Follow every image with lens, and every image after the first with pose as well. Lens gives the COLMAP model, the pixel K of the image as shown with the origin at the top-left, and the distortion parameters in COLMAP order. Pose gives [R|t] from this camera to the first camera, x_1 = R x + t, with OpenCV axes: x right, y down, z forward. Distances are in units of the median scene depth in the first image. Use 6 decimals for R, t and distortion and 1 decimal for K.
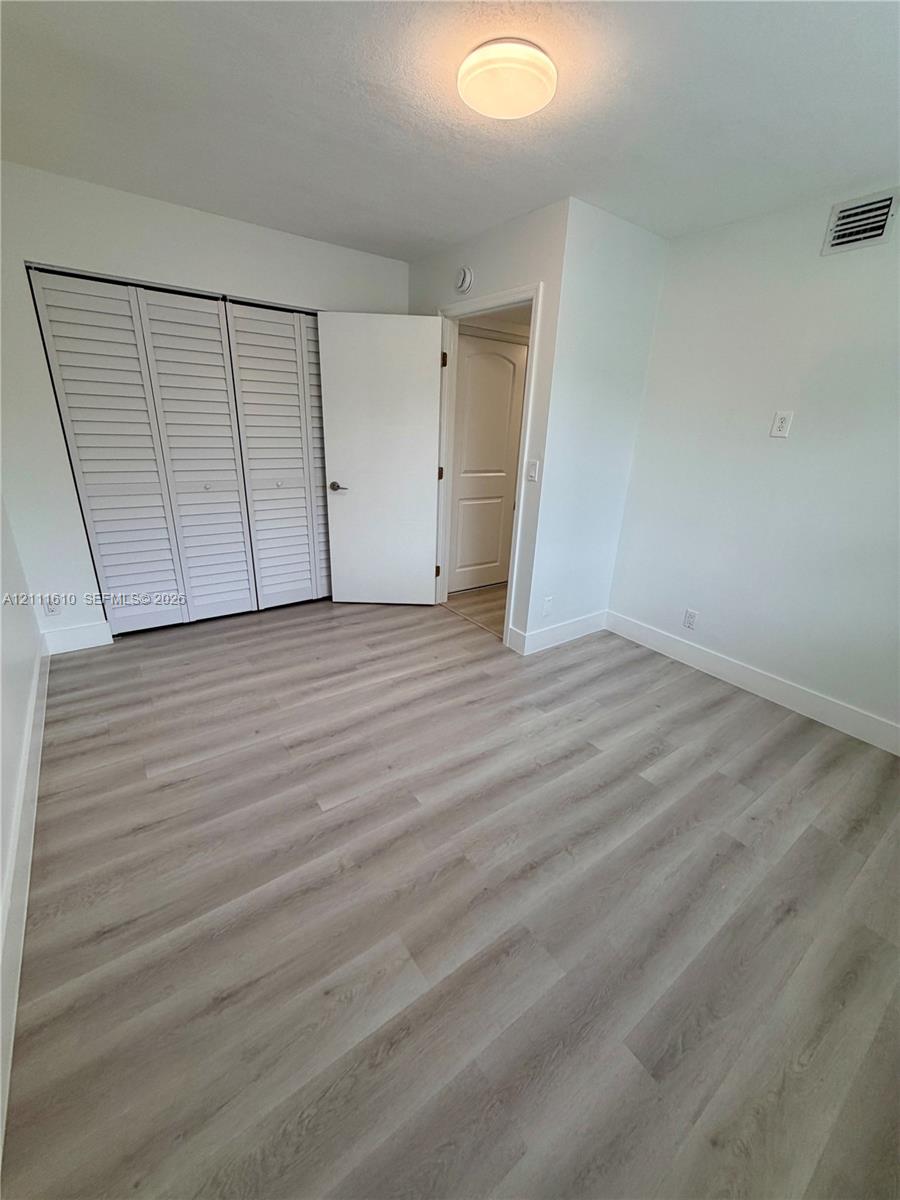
lens RADIAL K [[478.6, 0, 451.7], [0, 478.6, 595.3], [0, 0, 1]] dist [-0.000660, -0.000106]
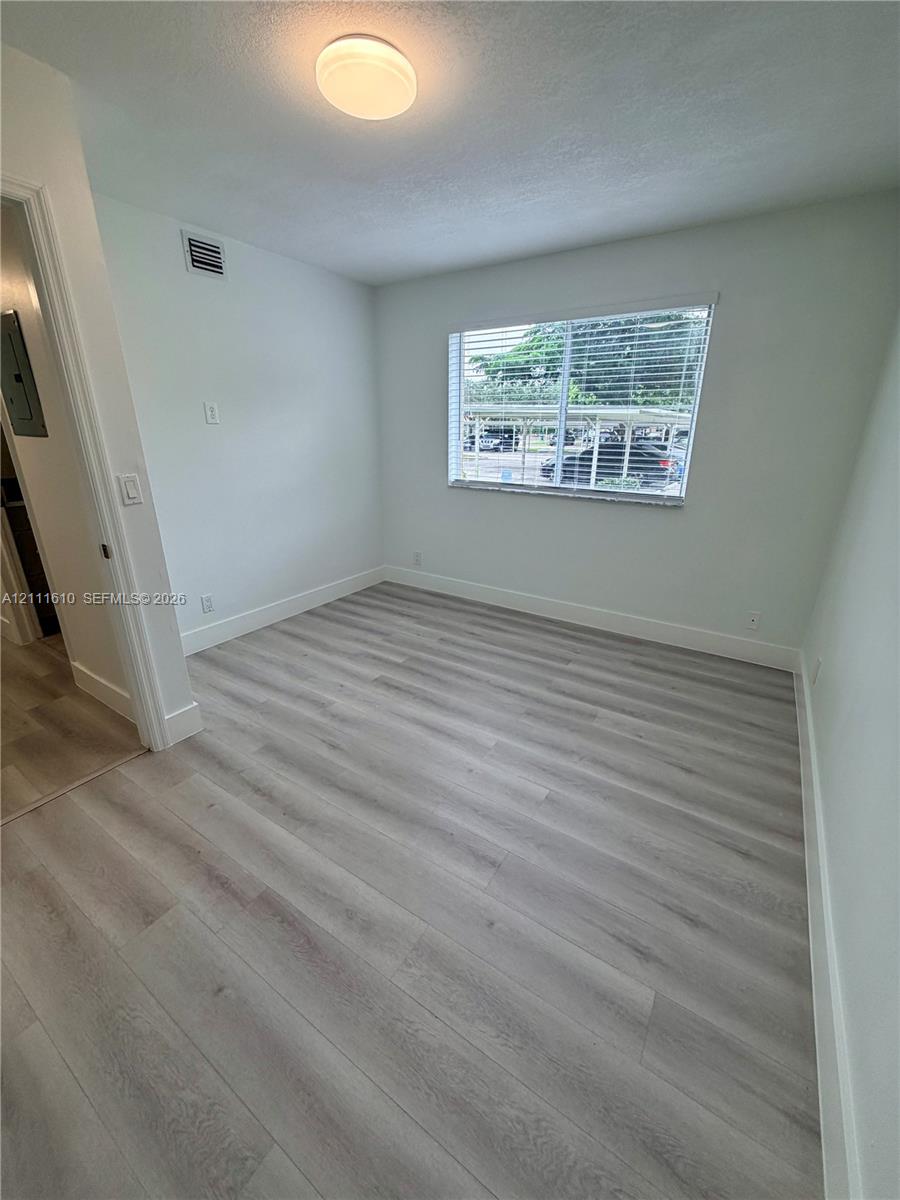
lens RADIAL K [[478.6, 0, 451.7], [0, 478.6, 595.3], [0, 0, 1]] dist [-0.000660, -0.000106]
pose [[-0.352762, -0.356562, 0.865114, -0.789006], [0.300849, 0.832241, 0.465688, -0.394499], [-0.886030, 0.424546, -0.186312, 0.986347]]
